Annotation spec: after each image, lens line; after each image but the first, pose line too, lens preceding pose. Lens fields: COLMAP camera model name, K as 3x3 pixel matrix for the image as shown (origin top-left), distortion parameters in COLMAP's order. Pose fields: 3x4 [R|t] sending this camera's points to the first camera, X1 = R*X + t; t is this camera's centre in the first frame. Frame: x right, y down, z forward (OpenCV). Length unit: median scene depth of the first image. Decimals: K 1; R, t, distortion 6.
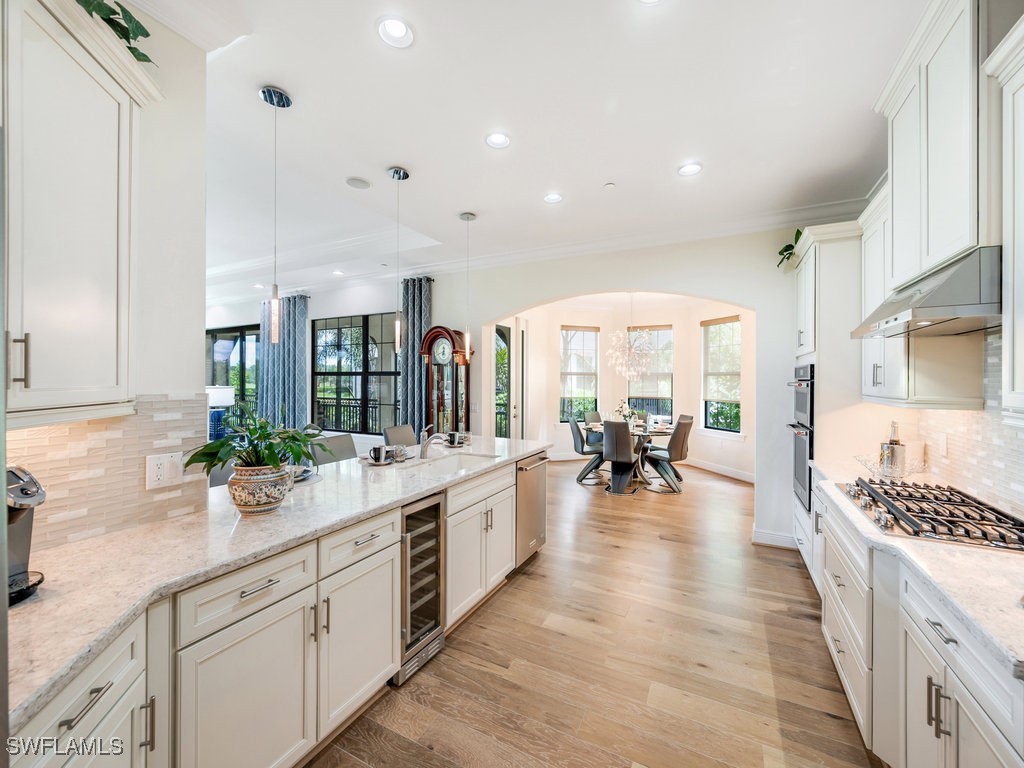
lens RADIAL K [[405.2, 0, 510.0], [0, 405.2, 380.7], [0, 0, 1]] dist [0.002557, 0.000272]
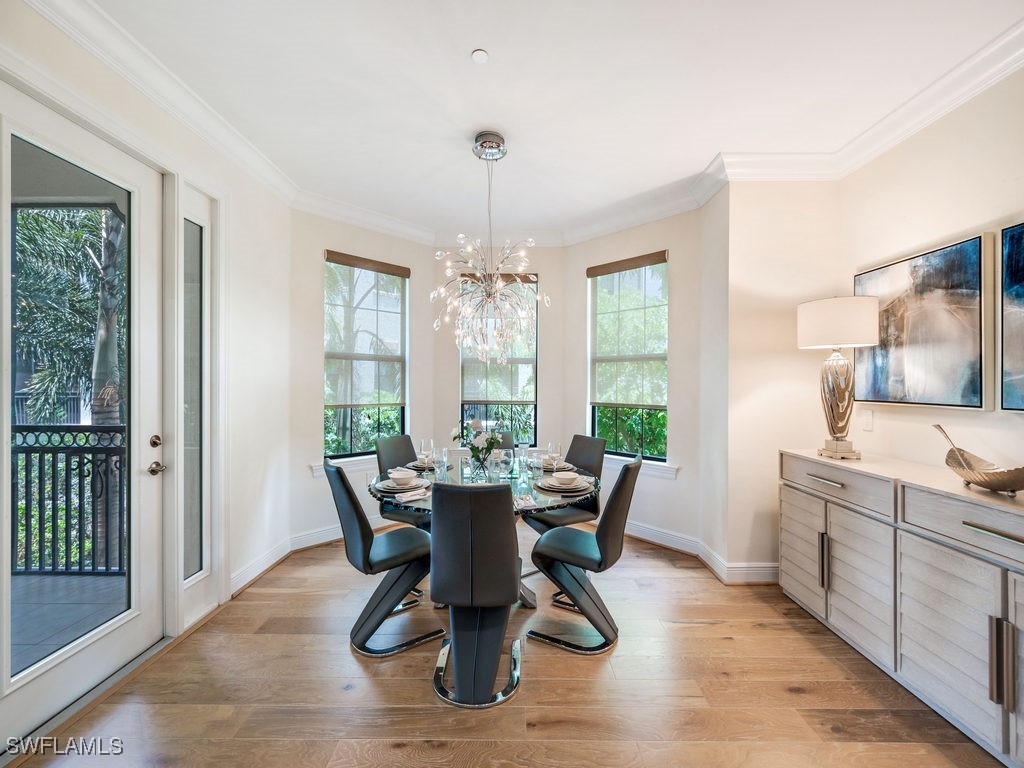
lens RADIAL K [[405.2, 0, 510.0], [0, 405.2, 380.7], [0, 0, 1]] dist [0.002557, 0.000272]
pose [[0.889126, 0.002175, 0.457657, 0.120439], [-0.002370, 0.999997, -0.000147, 0.014393], [-0.457656, -0.000954, 0.889129, 0.589933]]
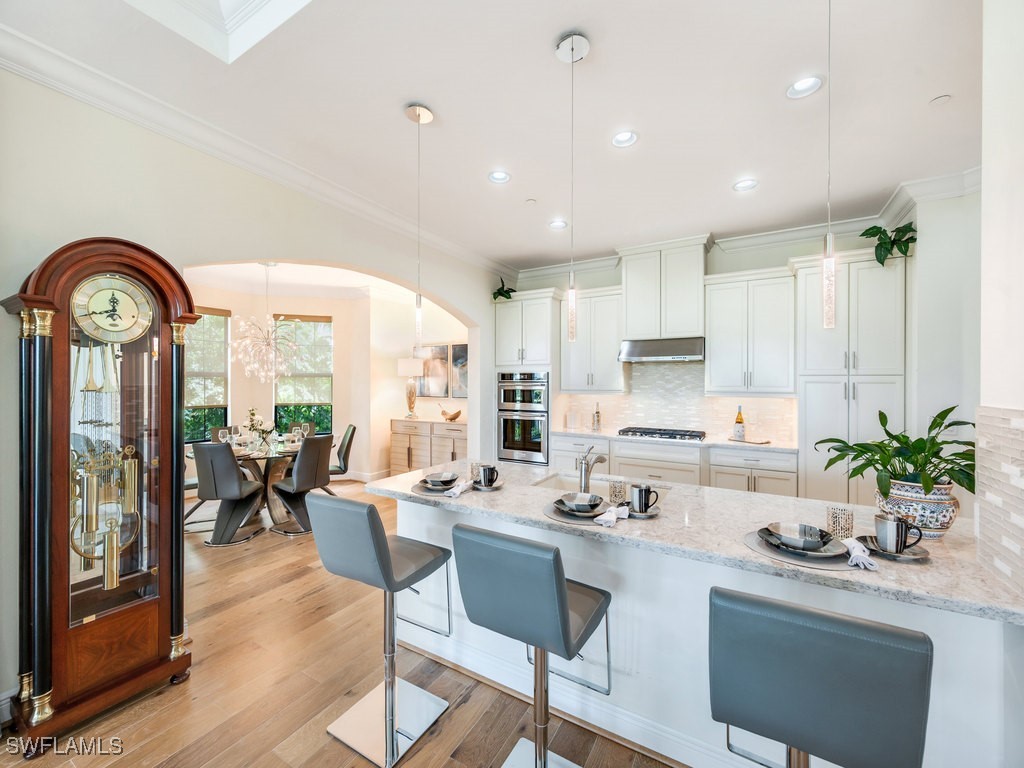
lens RADIAL K [[405.2, 0, 510.0], [0, 405.2, 380.7], [0, 0, 1]] dist [0.002557, 0.000272]
pose [[0.051014, 0.000712, 0.998698, -0.408541], [-0.001696, 0.999998, -0.000626, -0.006648], [-0.998697, -0.001662, 0.051015, 0.497001]]
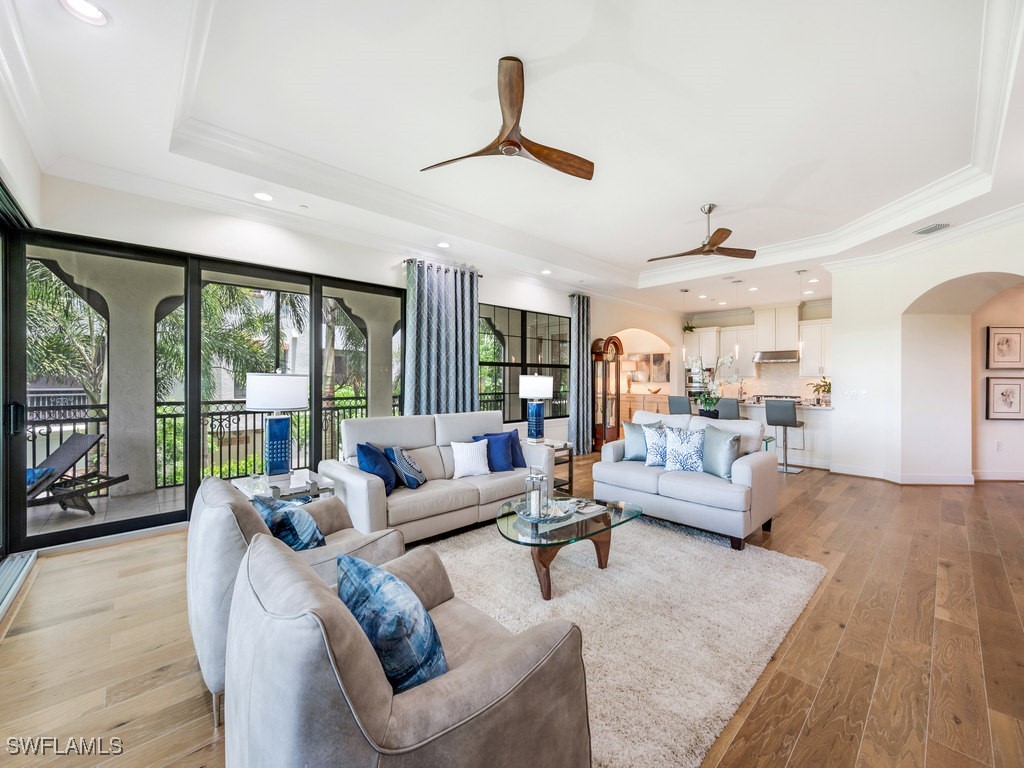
lens RADIAL K [[405.2, 0, 510.0], [0, 405.2, 380.7], [0, 0, 1]] dist [0.002557, 0.000272]
pose [[0.334443, -0.006572, 0.942393, -1.382253], [-0.001578, 0.999970, 0.007534, 0.015887], [-0.942415, -0.004006, 0.334423, 0.683433]]
